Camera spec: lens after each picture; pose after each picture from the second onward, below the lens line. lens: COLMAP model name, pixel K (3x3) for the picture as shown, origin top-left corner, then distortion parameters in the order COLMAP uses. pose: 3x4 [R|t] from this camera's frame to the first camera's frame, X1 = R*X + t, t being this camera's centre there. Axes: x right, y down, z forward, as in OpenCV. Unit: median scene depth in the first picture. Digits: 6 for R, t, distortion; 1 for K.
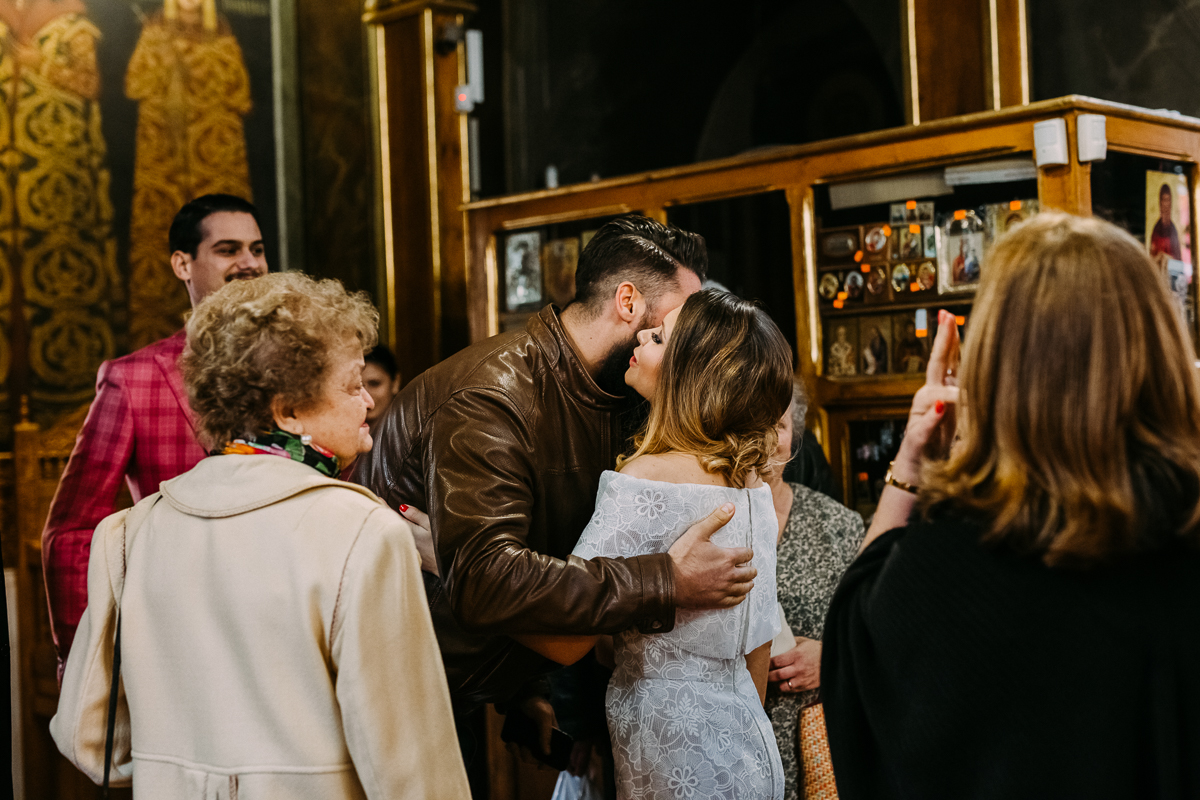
lens RADIAL K [[1705.9, 0, 603.2], [0, 1705.9, 401.1], [0, 0, 1]] dist [0.024936, 0.000000]
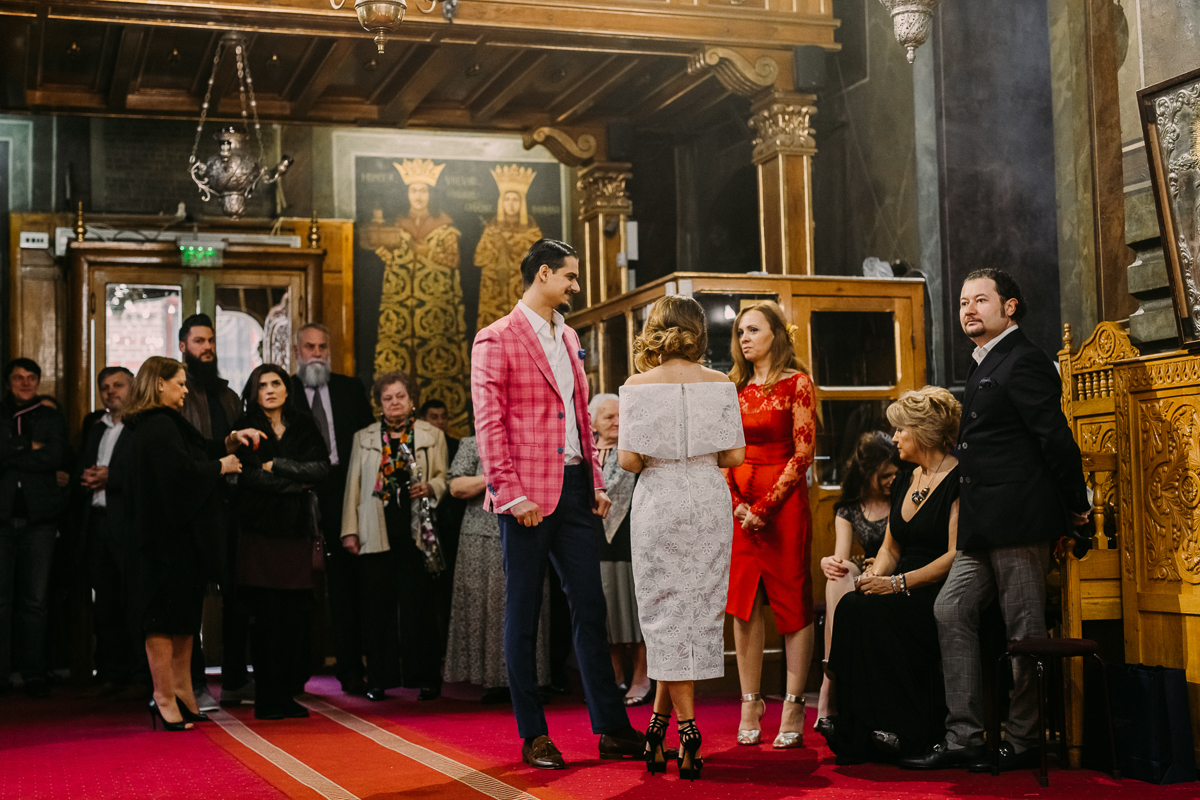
lens RADIAL K [[1705.9, 0, 594.1], [0, 1705.9, 400.5], [0, 0, 1]] dist [0.024936, 0.000000]
pose [[0.910780, -0.018763, -0.412465, 0.636043], [-0.002050, 0.998749, -0.049961, 0.066084], [0.412886, 0.046349, 0.909603, -0.668980]]
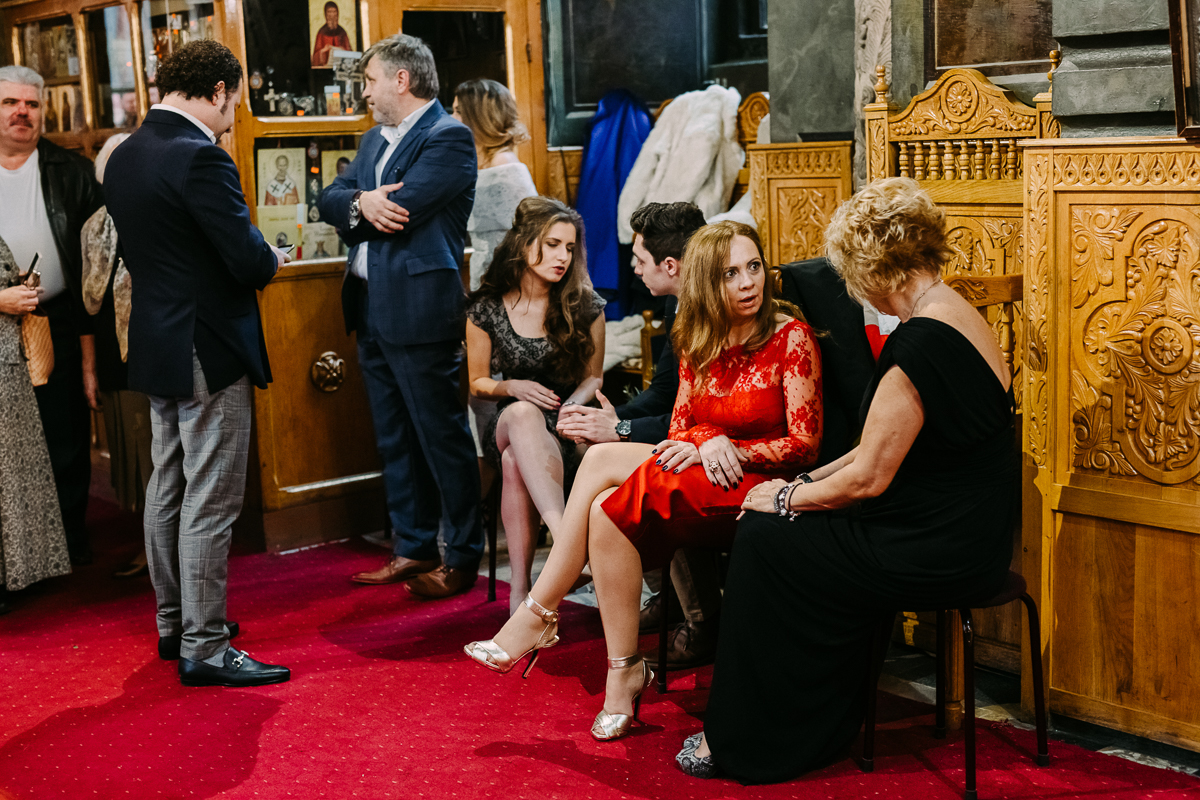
lens RADIAL K [[1705.9, 0, 597.3], [0, 1705.9, 395.9], [0, 0, 1]] dist [0.024936, 0.000000]
pose [[0.997984, 0.003000, -0.063394, 0.406467], [0.006588, 0.988589, 0.150496, -0.001951], [0.063122, -0.150610, 0.986576, -0.355347]]
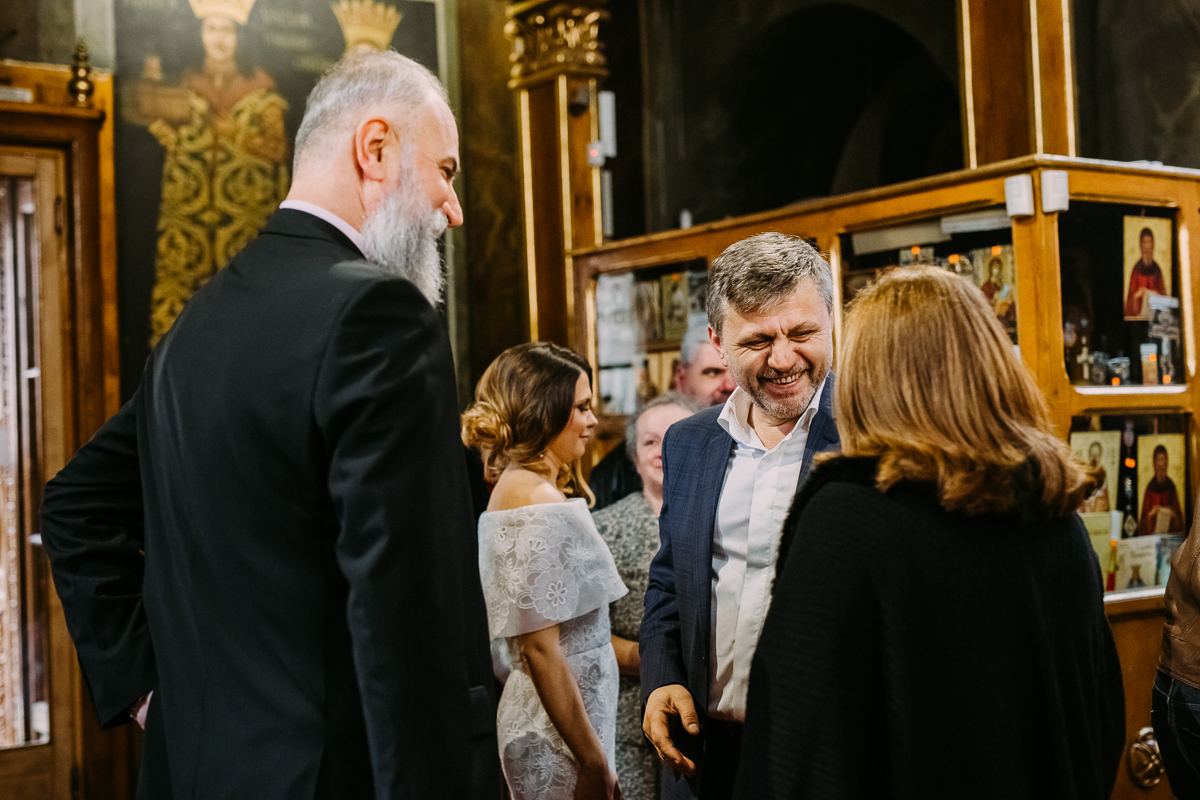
lens RADIAL K [[1705.9, 0, 602.3], [0, 1705.9, 402.1], [0, 0, 1]] dist [0.024936, 0.000000]
pose [[0.987918, -0.005435, -0.154880, 0.092973], [0.003194, 0.999887, -0.014712, 0.001440], [0.154942, 0.014040, 0.987824, -0.096901]]
